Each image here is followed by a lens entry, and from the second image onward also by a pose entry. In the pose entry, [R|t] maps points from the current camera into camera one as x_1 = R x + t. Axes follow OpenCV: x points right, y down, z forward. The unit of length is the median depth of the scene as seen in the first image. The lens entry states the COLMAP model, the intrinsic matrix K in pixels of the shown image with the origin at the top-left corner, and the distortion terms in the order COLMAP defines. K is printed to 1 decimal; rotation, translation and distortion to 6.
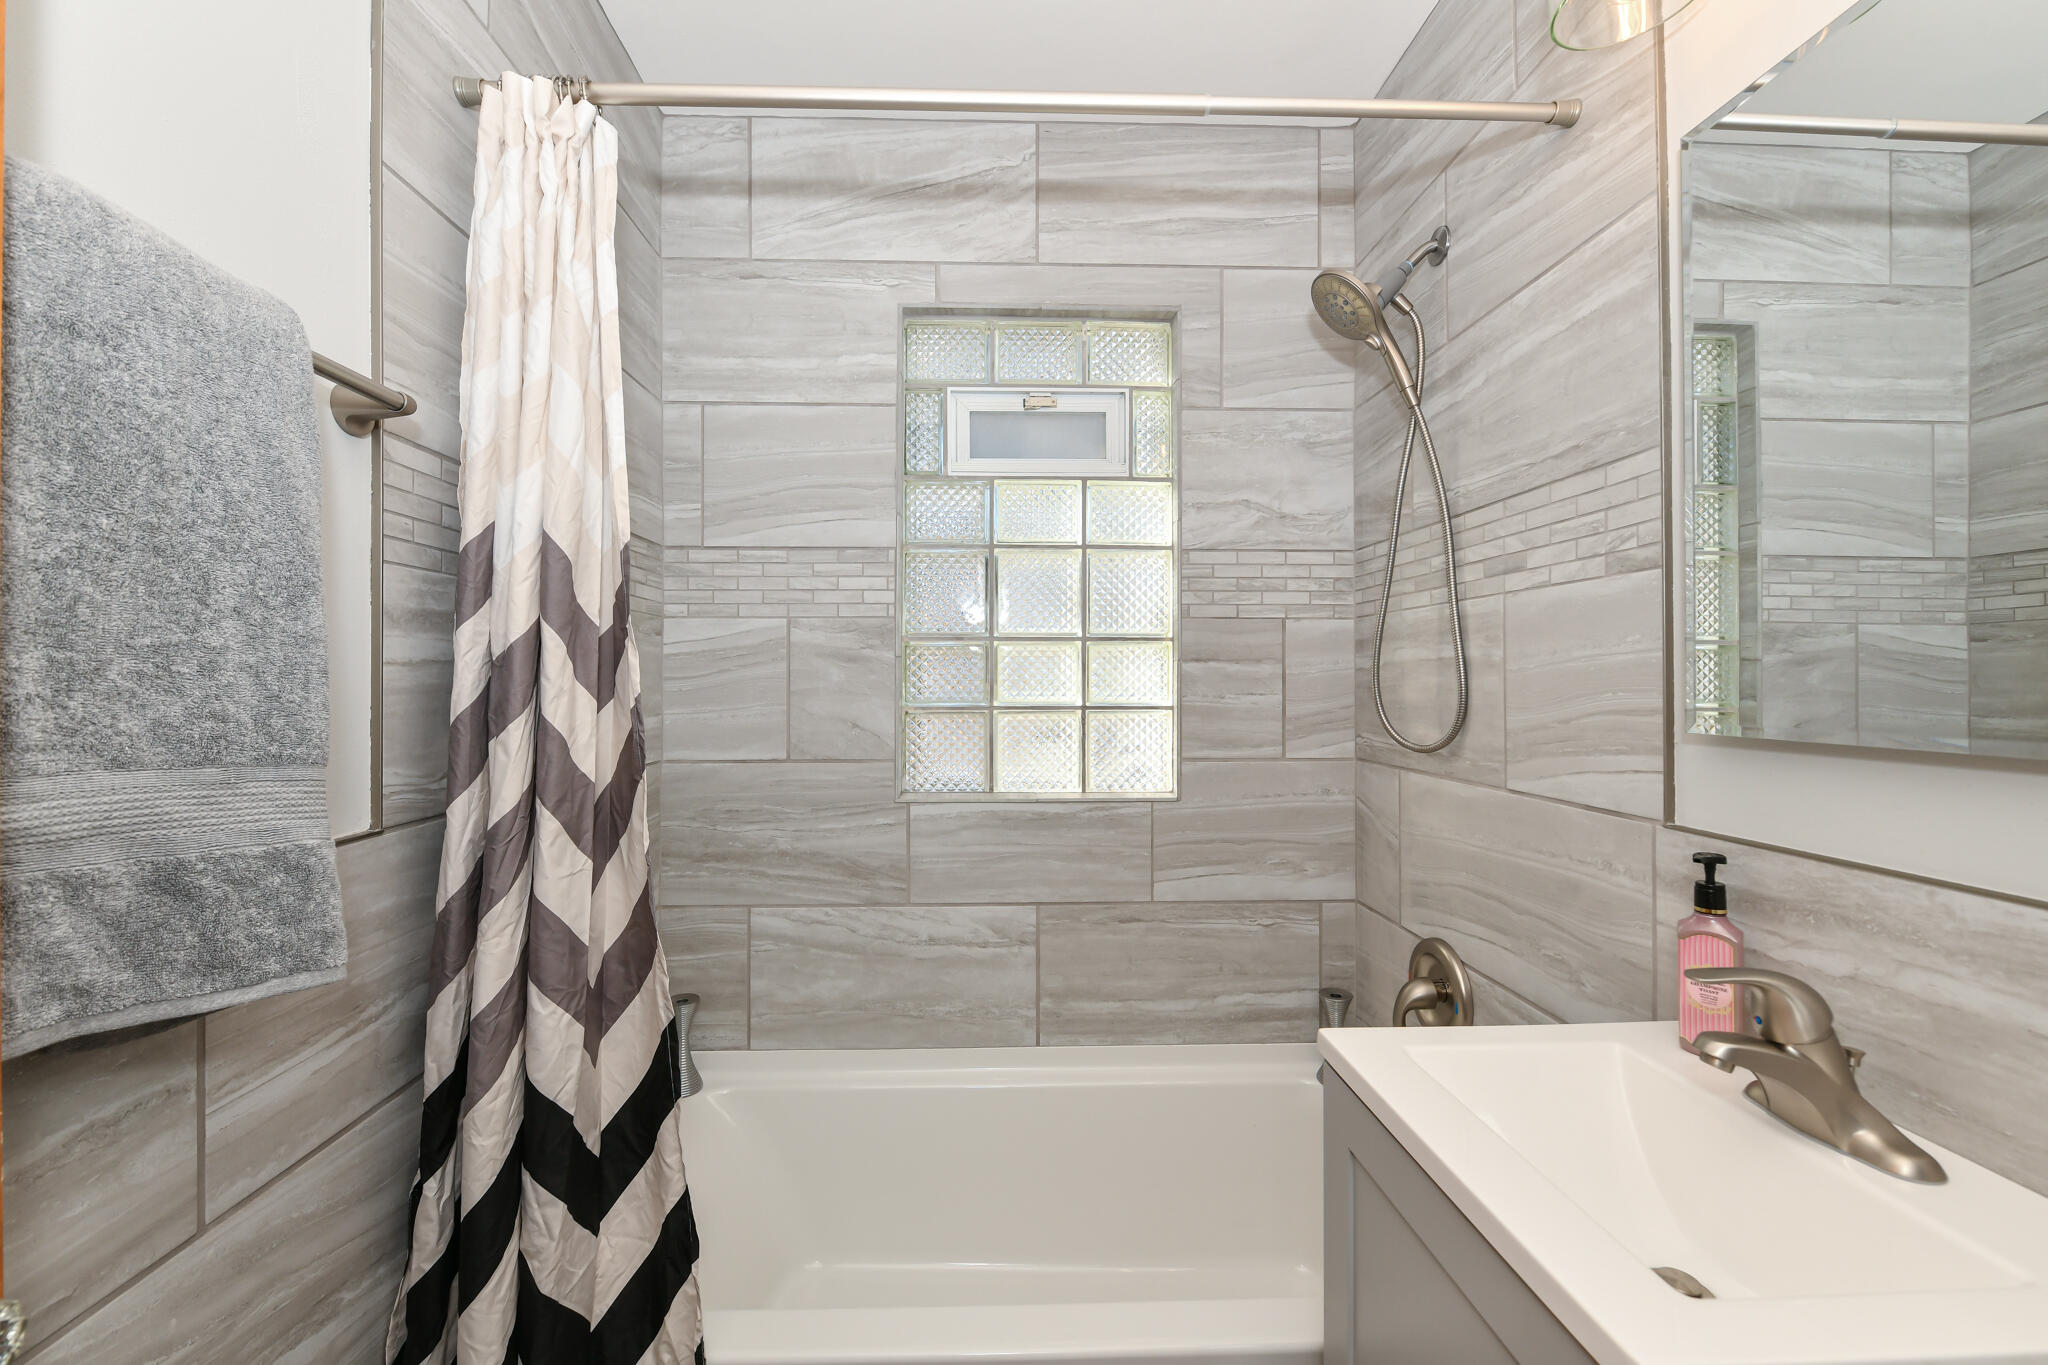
lens RADIAL K [[839.1, 0, 1010.0], [0, 839.1, 668.9], [0, 0, 1]] dist [-0.006886, 0.000272]
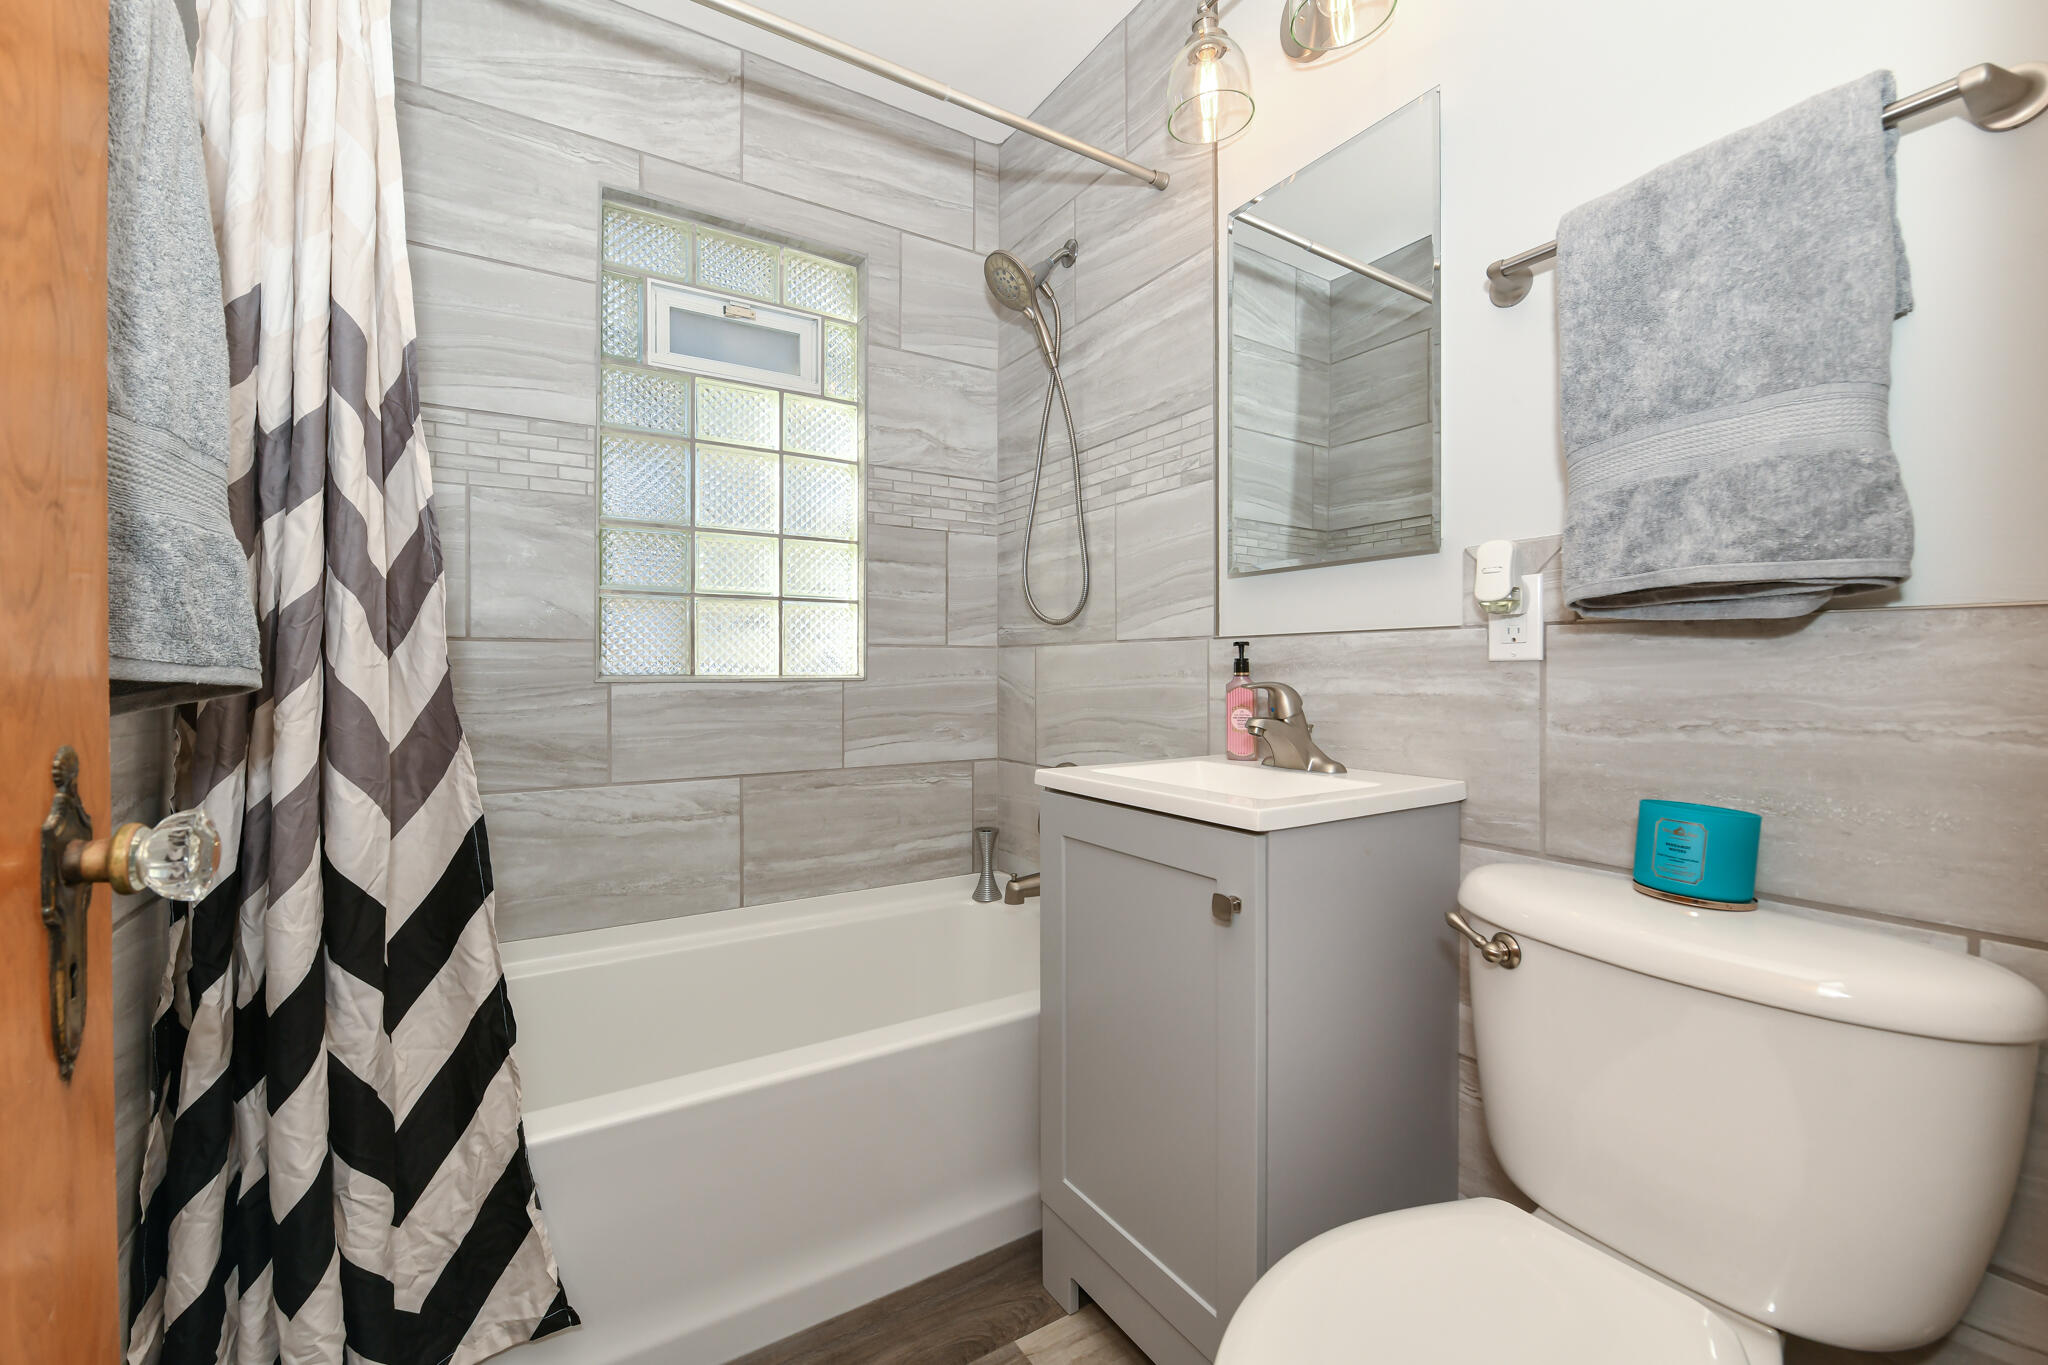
lens RADIAL K [[855.1, 0, 1026.1], [0, 855.1, 680.7], [0, 0, 1]] dist [-0.008713, -0.000524]
pose [[0.856985, -0.004519, 0.515321, -0.221873], [-0.002376, 0.999916, 0.012721, 0.143671], [-0.515335, -0.012126, 0.856903, -0.135173]]
